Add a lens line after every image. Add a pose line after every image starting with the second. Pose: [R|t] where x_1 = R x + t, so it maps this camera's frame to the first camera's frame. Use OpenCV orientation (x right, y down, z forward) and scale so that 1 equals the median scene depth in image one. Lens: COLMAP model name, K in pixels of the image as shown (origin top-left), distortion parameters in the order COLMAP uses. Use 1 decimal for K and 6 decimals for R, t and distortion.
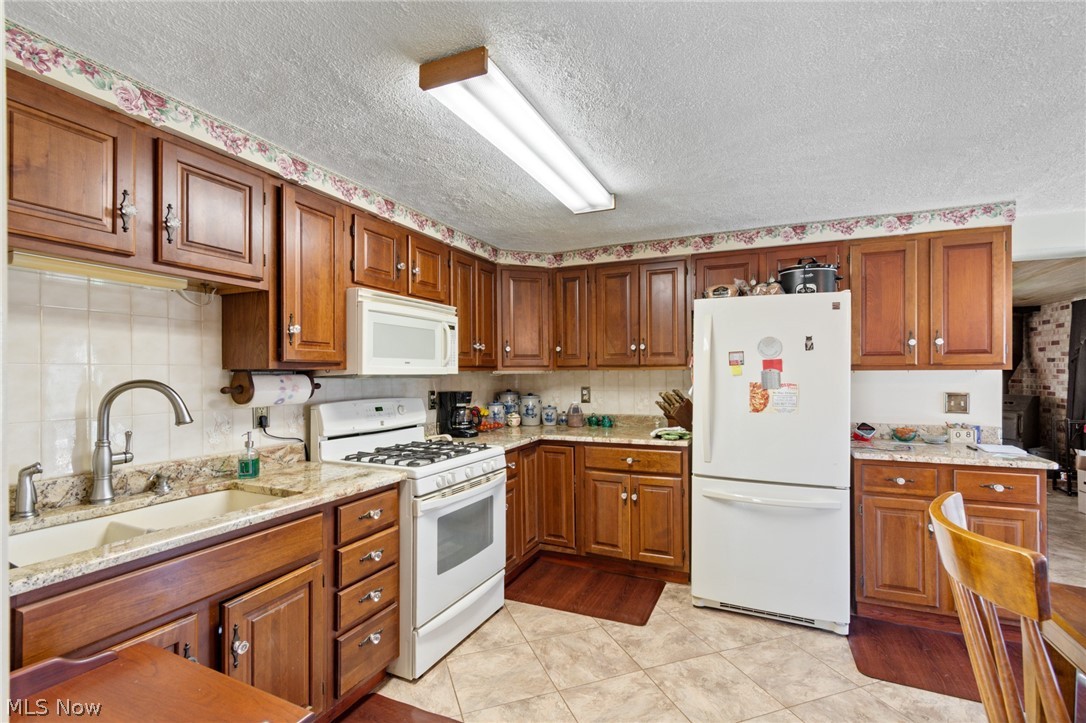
lens RADIAL K [[486.6, 0, 544.1], [0, 486.6, 369.2], [0, 0, 1]] dist [0.001131, -0.001132]
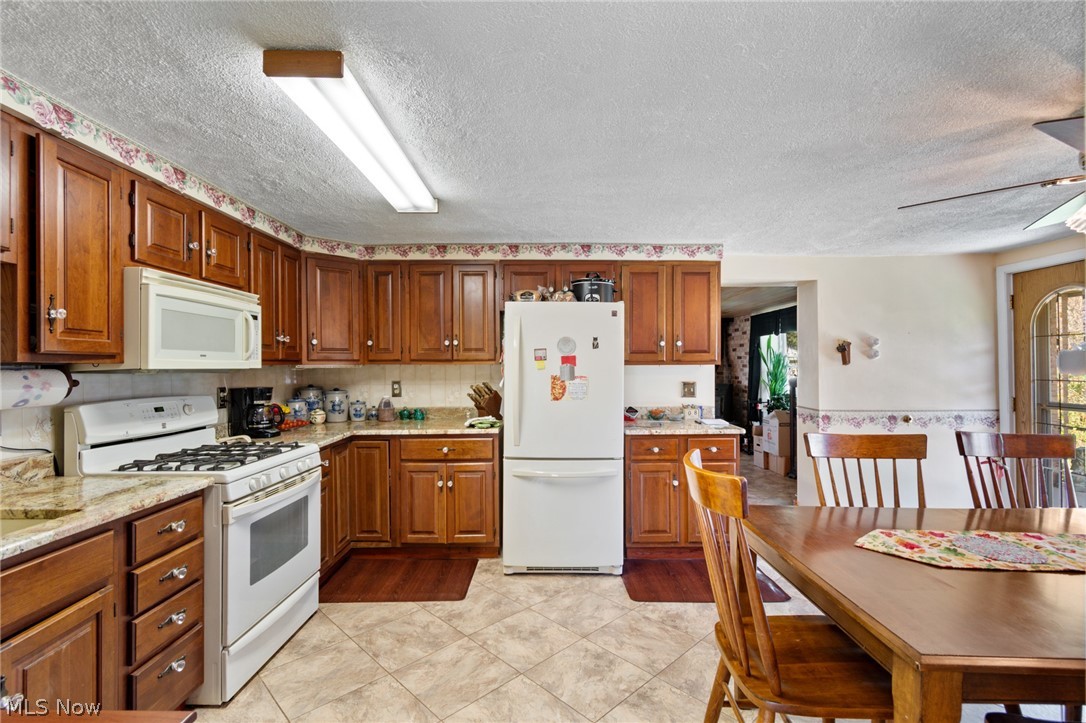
lens RADIAL K [[487.1, 0, 545.1], [0, 487.1, 363.8], [0, 0, 1]] dist [-0.000201, -0.000769]
pose [[0.909167, 0.002567, 0.416423, -0.083426], [-0.002859, 0.999996, 0.000079, -0.000404], [-0.416421, -0.001262, 0.909171, -0.065228]]
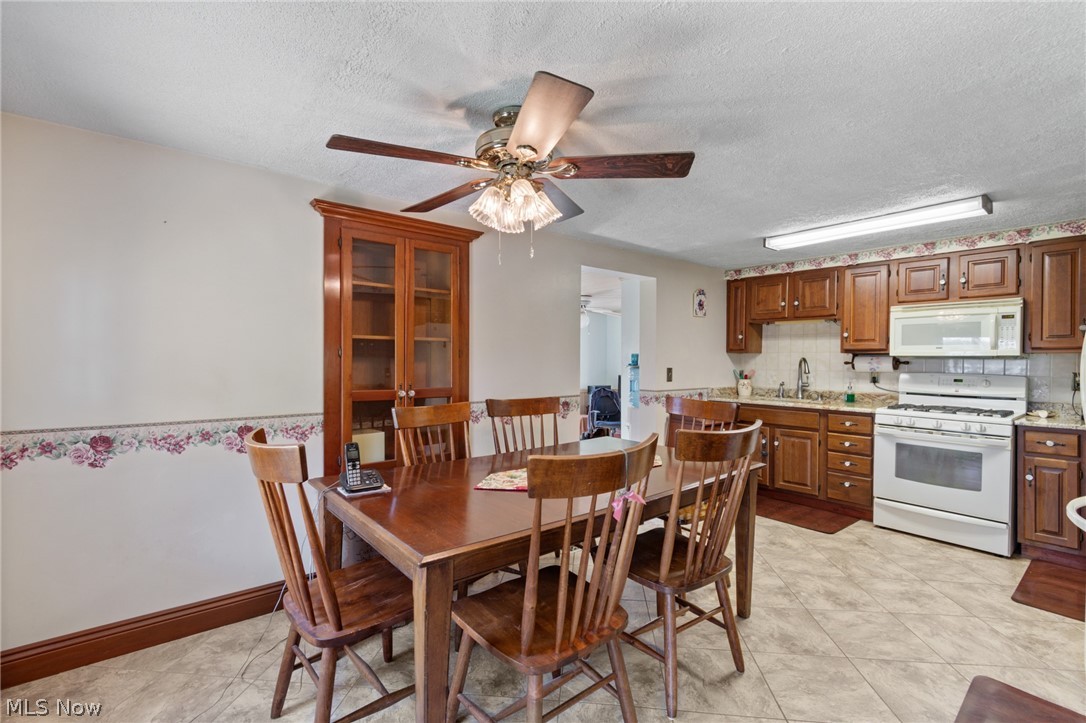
lens RADIAL K [[486.6, 0, 544.1], [0, 486.6, 369.2], [0, 0, 1]] dist [0.001131, -0.001132]
pose [[-0.430218, 0.015299, -0.902595, 1.549677], [-0.002946, 0.999827, 0.018351, 0.027913], [0.902720, 0.010554, -0.430098, 0.550986]]
